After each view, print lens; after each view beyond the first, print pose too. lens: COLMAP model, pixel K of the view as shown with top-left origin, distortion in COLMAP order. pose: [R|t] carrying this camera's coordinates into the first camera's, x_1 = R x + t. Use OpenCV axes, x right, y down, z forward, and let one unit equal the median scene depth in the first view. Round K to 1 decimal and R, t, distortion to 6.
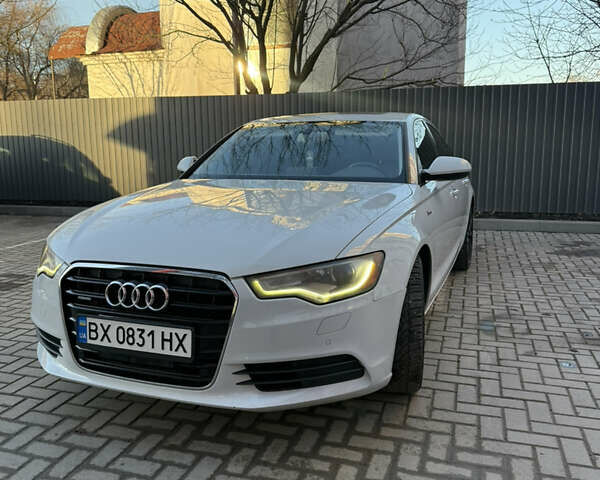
lens RADIAL K [[557.9, 0, 300.0], [0, 557.9, 240.0], [0, 0, 1]] dist [0.153476, -0.299396]
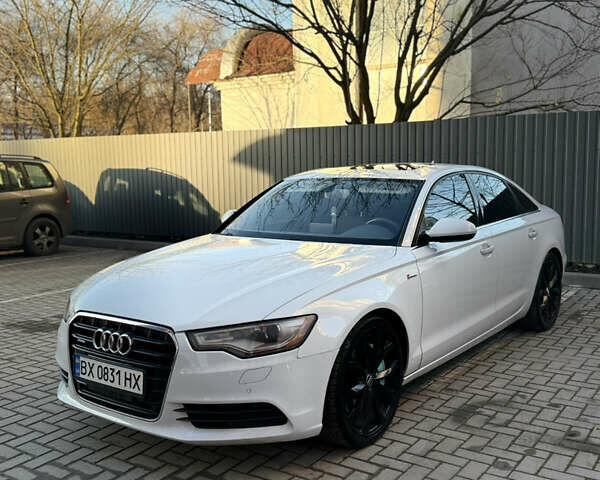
lens RADIAL K [[651.0, 0, 284.8], [0, 651.0, 232.7], [0, 0, 1]] dist [0.201019, -0.032638]
pose [[0.957852, 0.017837, -0.286708, 0.497909], [-0.032791, 0.998336, -0.047441, -0.086960], [0.285385, 0.054842, 0.956843, -0.329131]]
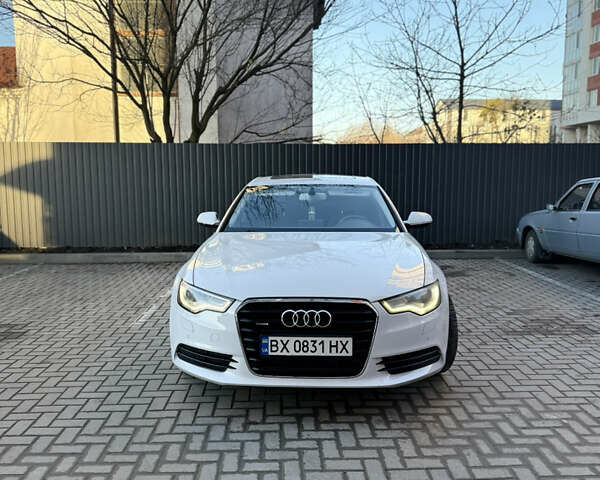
lens RADIAL K [[557.9, 0, 300.0], [0, 557.9, 240.0], [0, 0, 1]] dist [0.153476, -0.299396]
pose [[0.944484, -0.032679, 0.326929, -0.761488], [0.050834, 0.997594, -0.047140, -0.037062], [-0.324602, 0.061142, 0.943872, -0.381564]]
